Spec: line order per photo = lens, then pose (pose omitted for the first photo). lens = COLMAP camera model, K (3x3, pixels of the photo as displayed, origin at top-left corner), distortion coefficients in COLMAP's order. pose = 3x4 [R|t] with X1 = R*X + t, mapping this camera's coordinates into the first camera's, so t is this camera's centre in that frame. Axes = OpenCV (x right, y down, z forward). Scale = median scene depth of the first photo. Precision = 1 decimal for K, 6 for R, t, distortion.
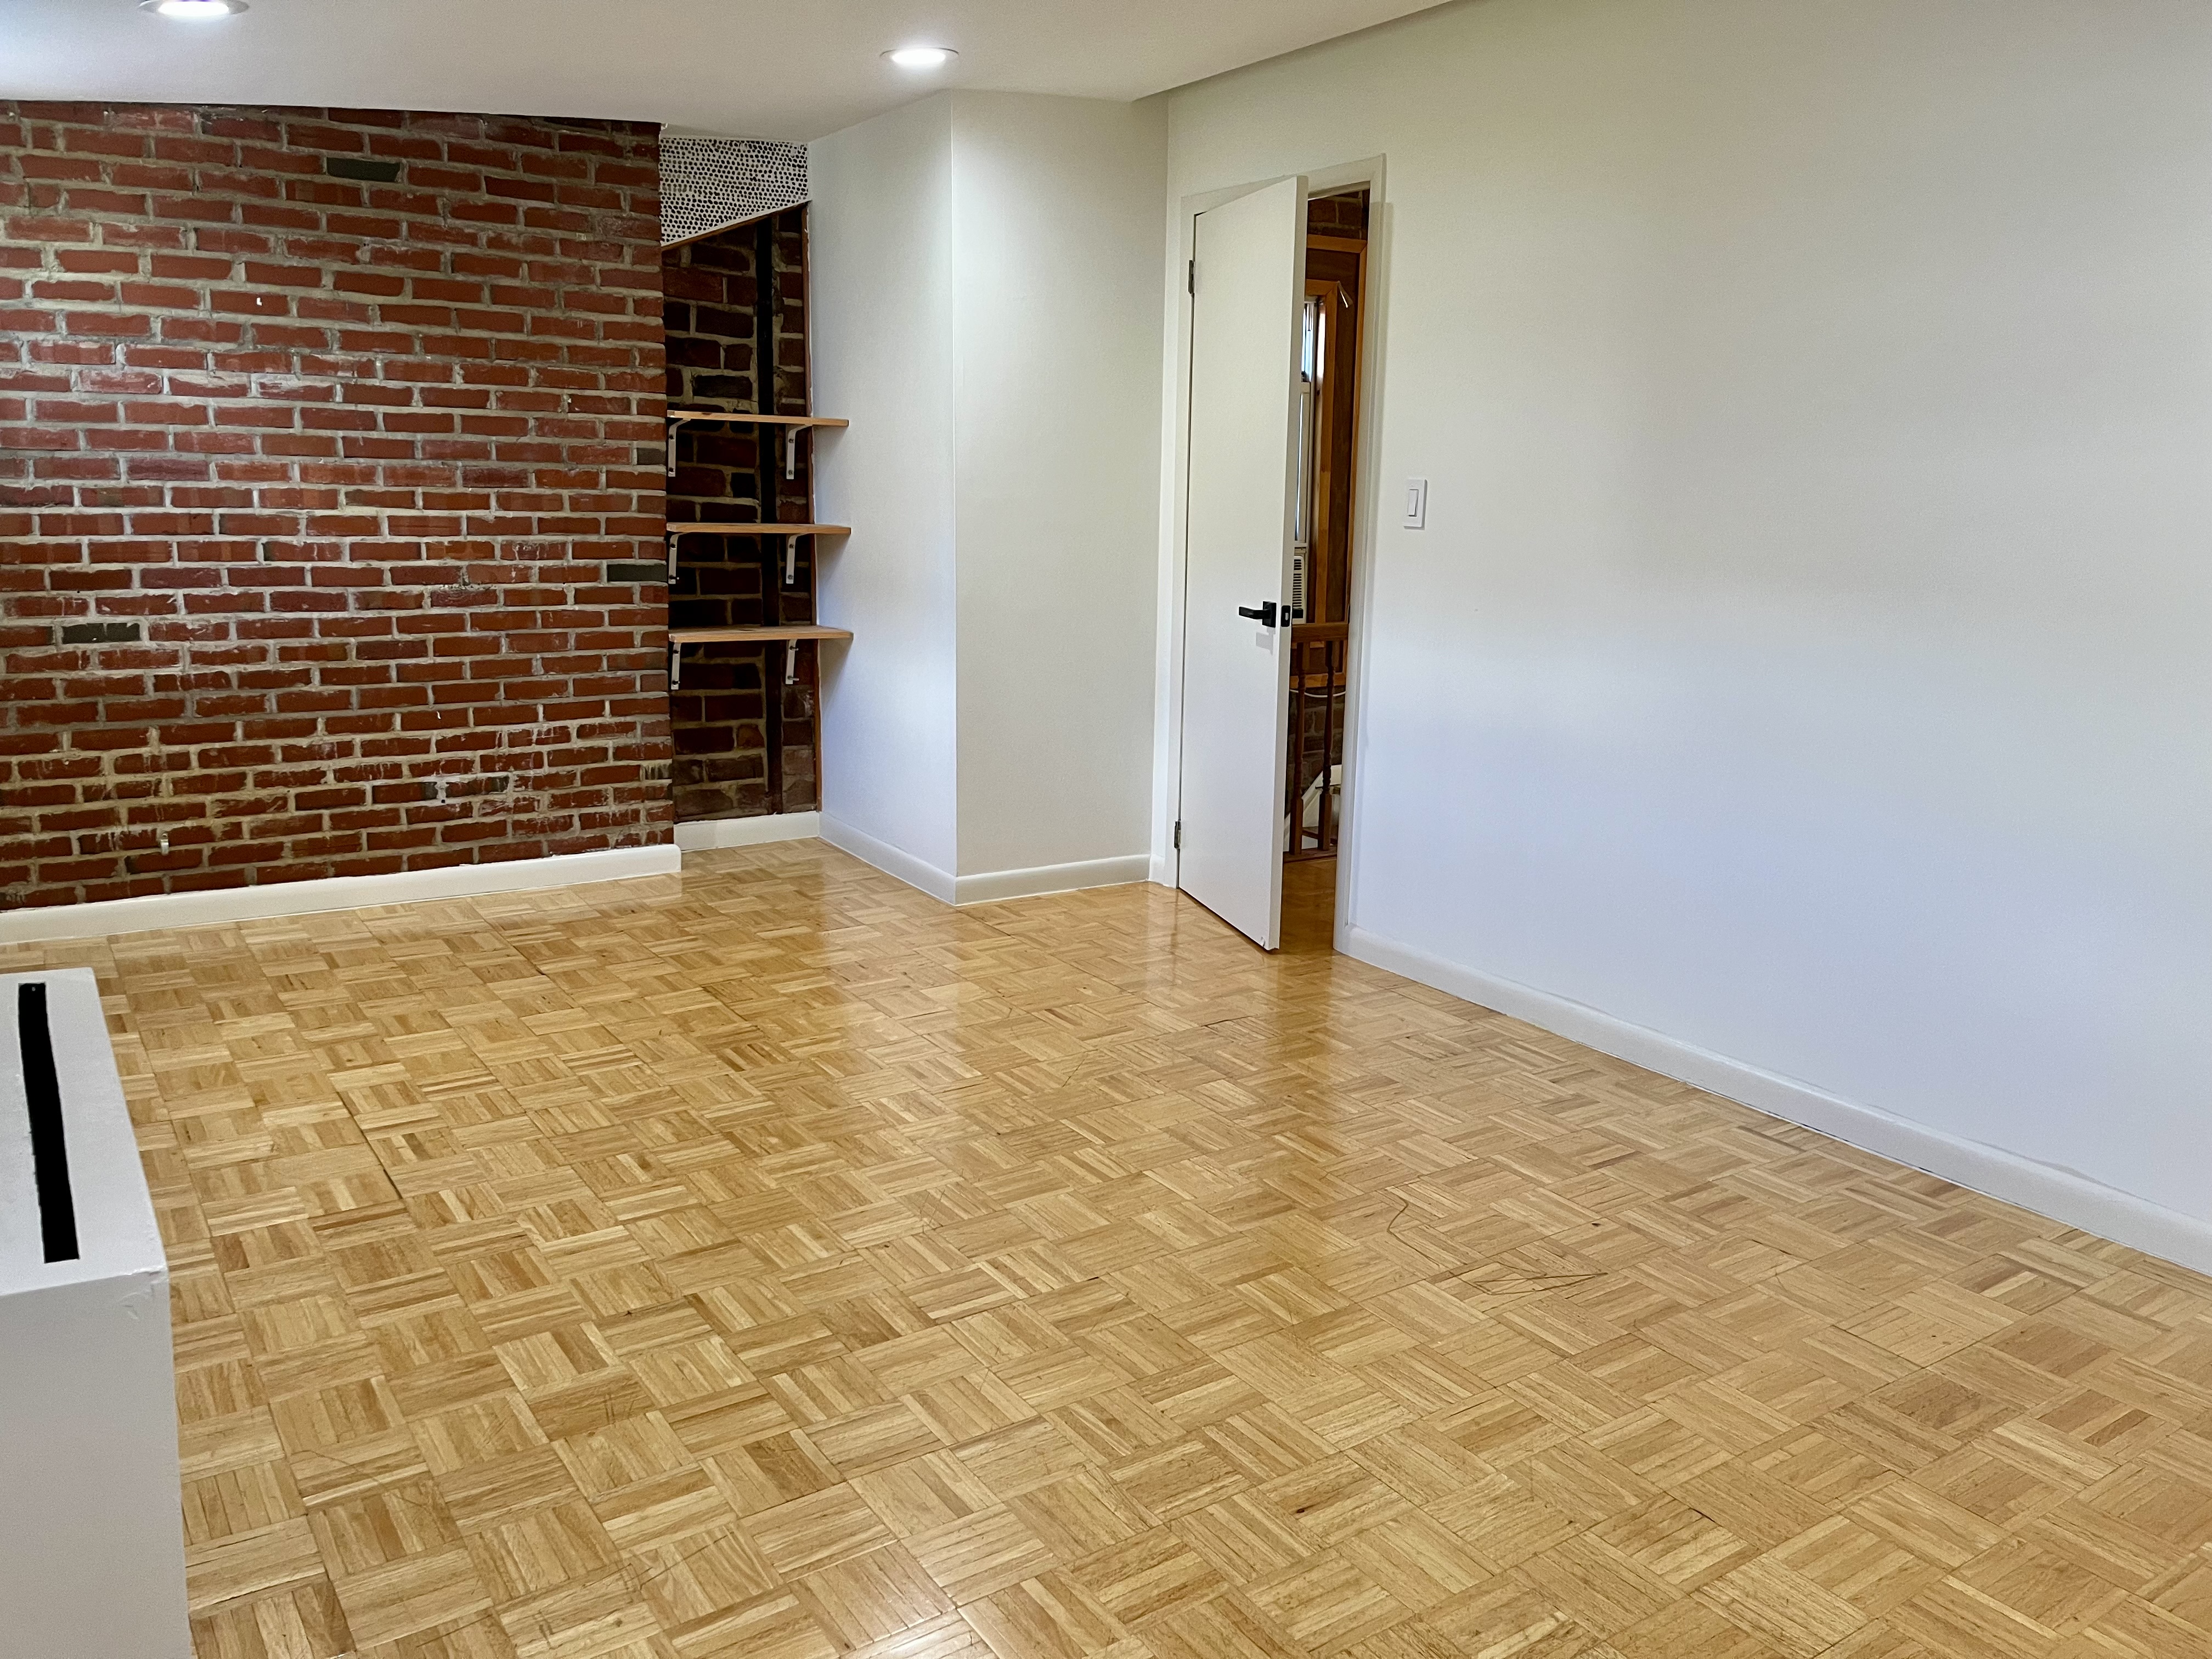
lens RADIAL K [[1689.0, 0, 1106.0], [0, 1689.0, 829.5], [0, 0, 1]] dist [0.127436, -0.171974]
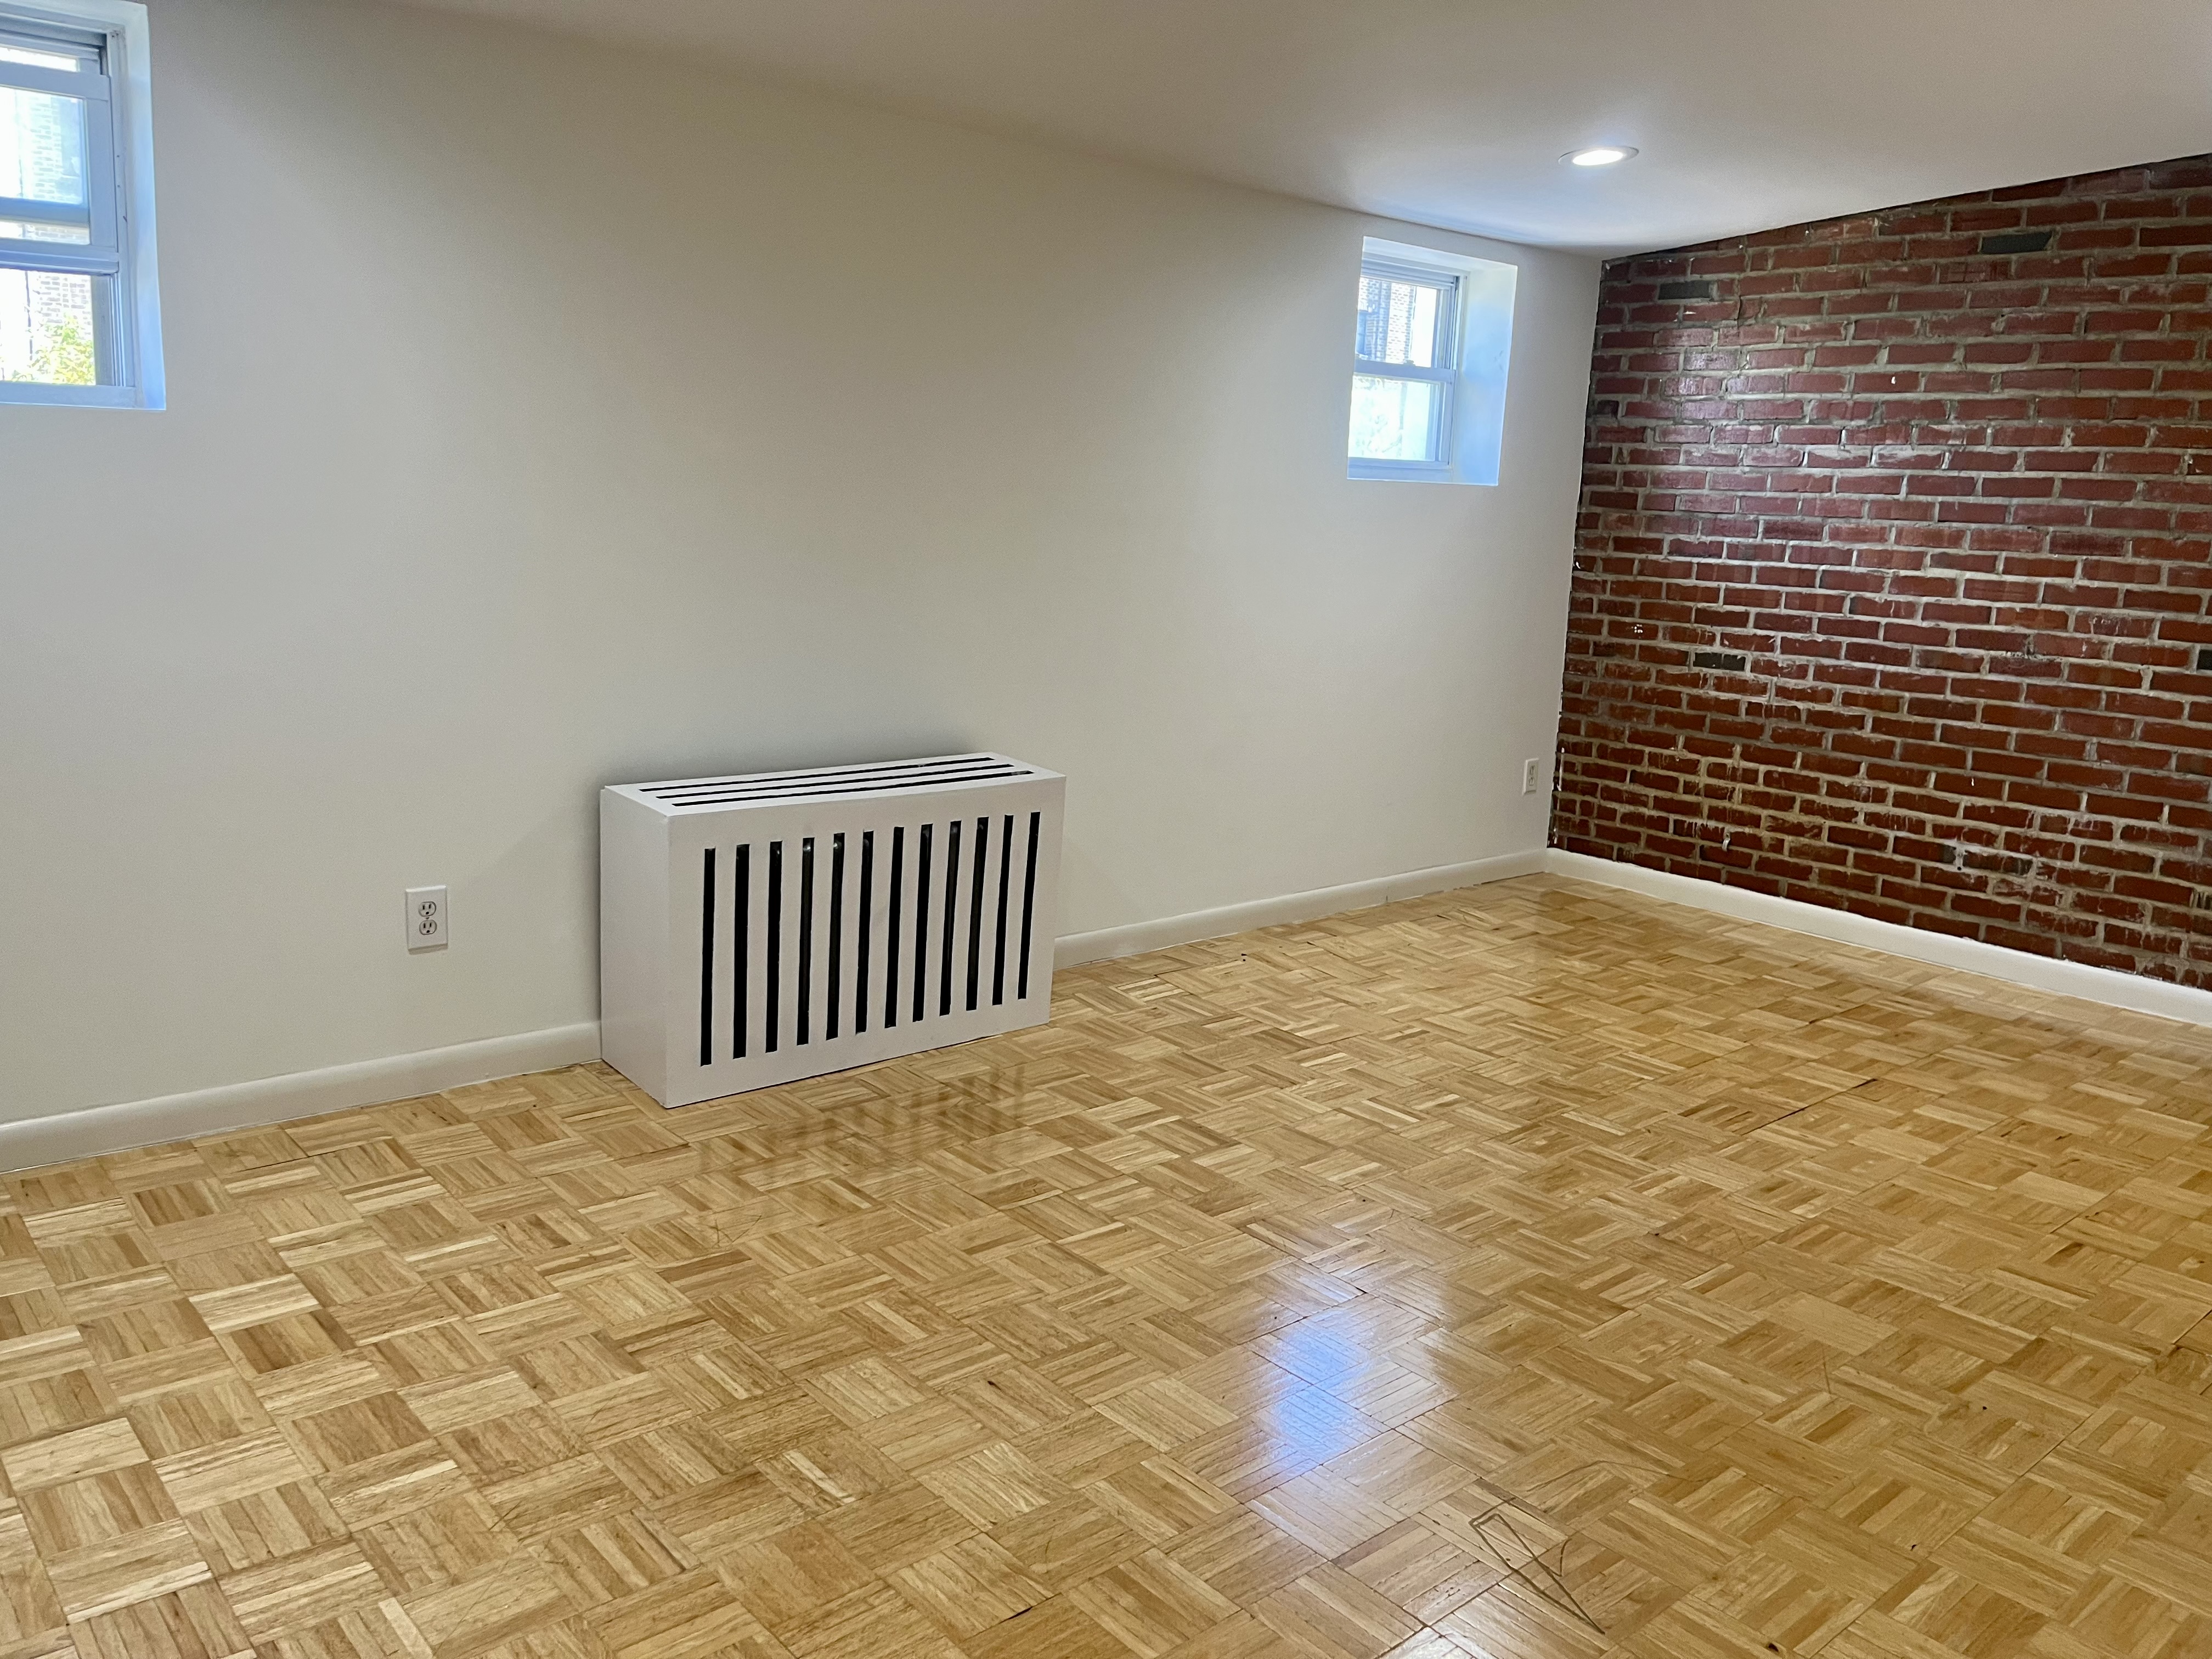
lens RADIAL K [[1689.0, 0, 1106.0], [0, 1689.0, 829.5], [0, 0, 1]] dist [0.127436, -0.171974]
pose [[0.125483, 0.176504, -0.976269, 0.540244], [-0.249557, 0.958021, 0.141129, -0.058209], [0.960195, 0.225925, 0.164264, 0.381792]]
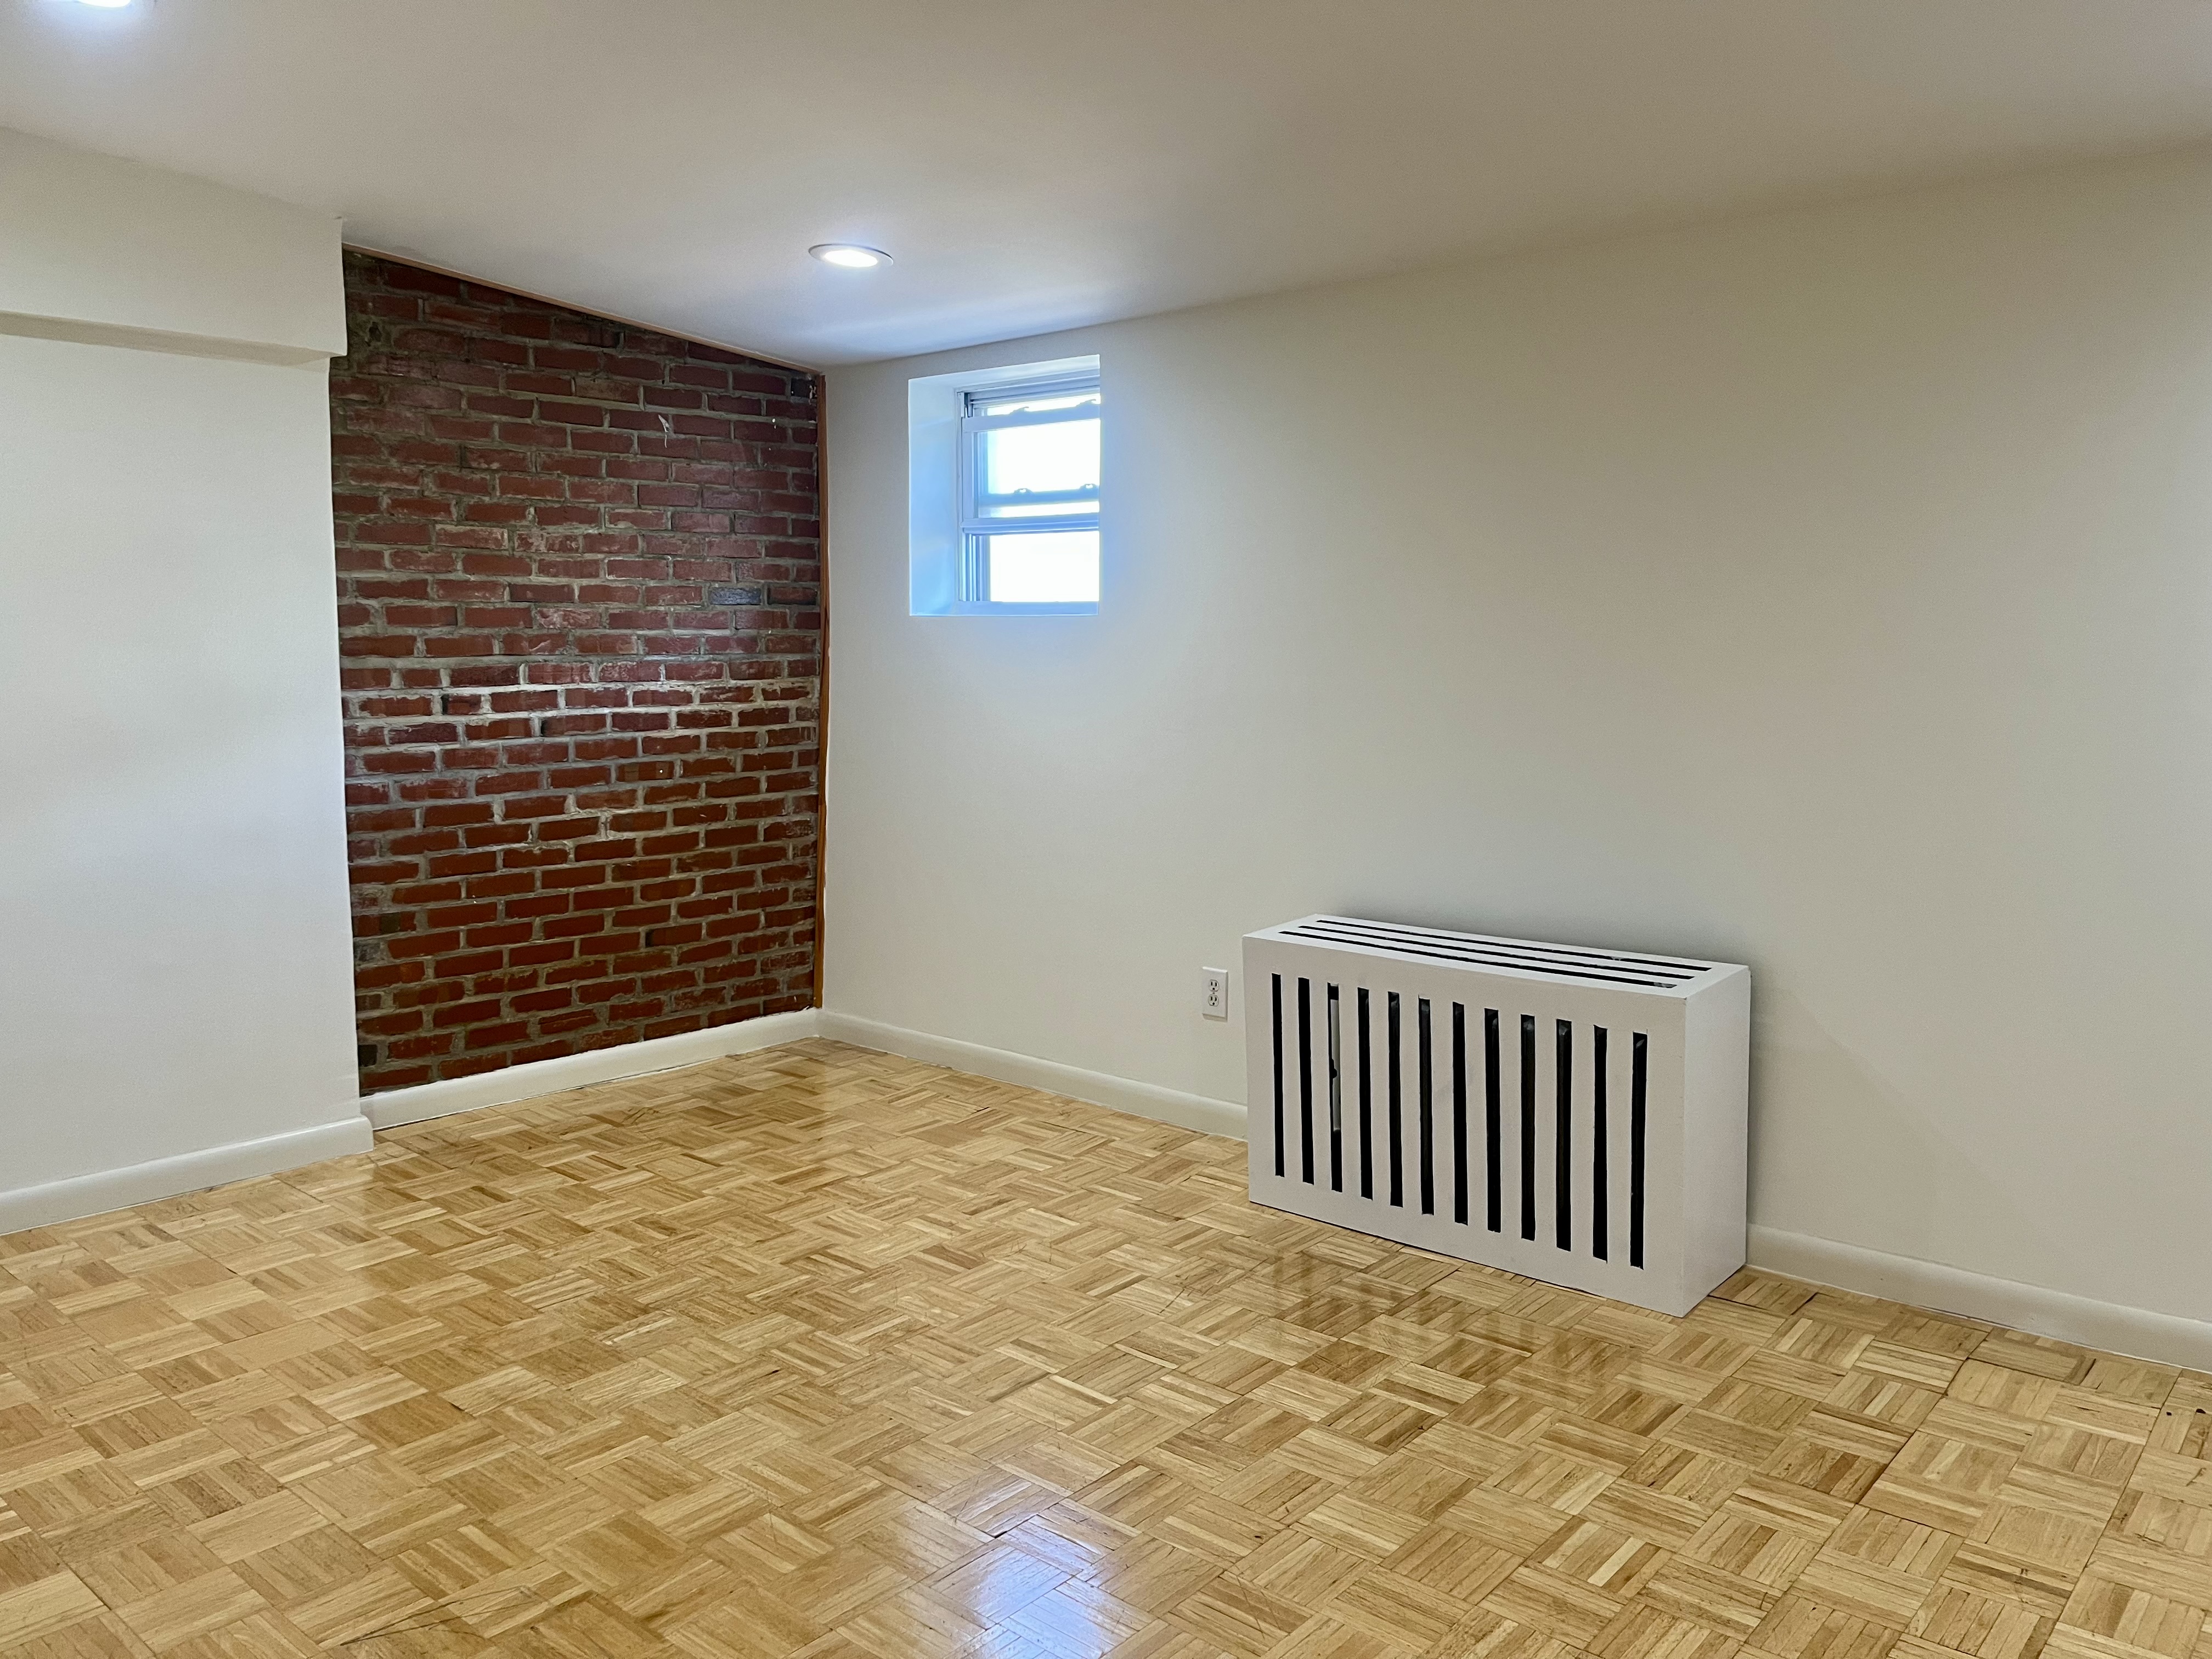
lens RADIAL K [[1700.4, 0, 1106.0], [0, 1700.4, 829.5], [0, 0, 1]] dist [0.049271, 0.000336]
pose [[-0.963918, 0.014818, -0.265788, 0.101459], [-0.072558, 0.946019, 0.315886, -0.215306], [0.256121, 0.323774, -0.910809, 1.020899]]
